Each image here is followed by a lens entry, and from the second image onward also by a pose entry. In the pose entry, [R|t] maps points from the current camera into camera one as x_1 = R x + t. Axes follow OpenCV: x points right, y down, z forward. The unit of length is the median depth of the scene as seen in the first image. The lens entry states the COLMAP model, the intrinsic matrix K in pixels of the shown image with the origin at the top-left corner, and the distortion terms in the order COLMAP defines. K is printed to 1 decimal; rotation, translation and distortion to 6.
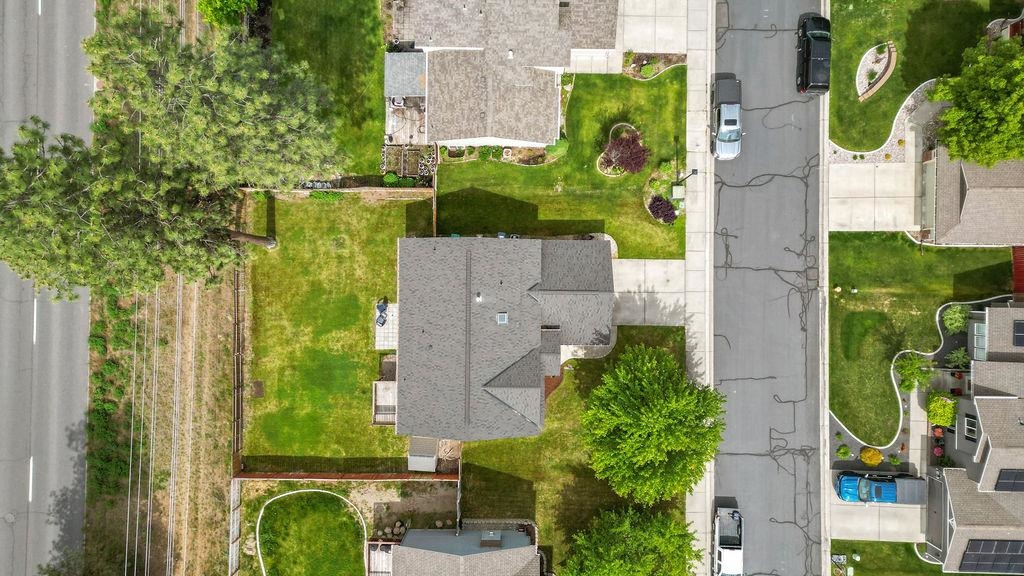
lens RADIAL K [[727.4, 0, 518.5], [0, 727.4, 295.3], [0, 0, 1]] dist [0.059259, -0.037947]
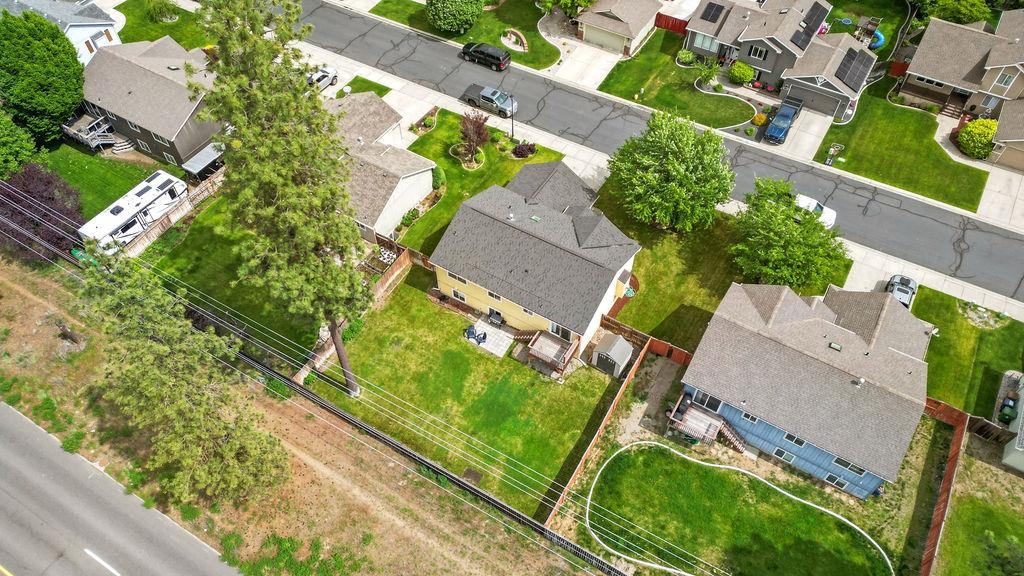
lens RADIAL K [[727.4, 0, 520.4], [0, 727.4, 297.5], [0, 0, 1]] dist [0.059259, -0.037947]
pose [[0.502936, -0.676113, 0.538449, -0.677913], [0.864323, 0.392826, -0.314060, 0.385620], [0.000823, 0.623346, 0.781946, 0.149219]]
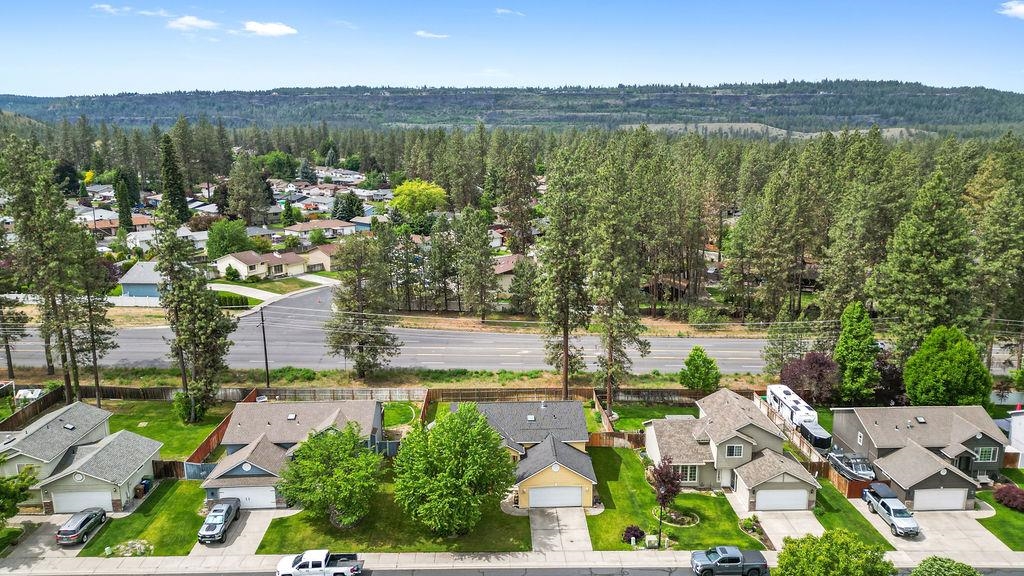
lens RADIAL K [[727.4, 0, 522.0], [0, 727.4, 290.2], [0, 0, 1]] dist [0.059259, -0.037947]
pose [[0.053253, 0.228872, -0.971999, 1.206865], [-0.998462, -0.002840, -0.055372, 0.121340], [-0.015434, 0.973452, 0.228369, 0.366156]]
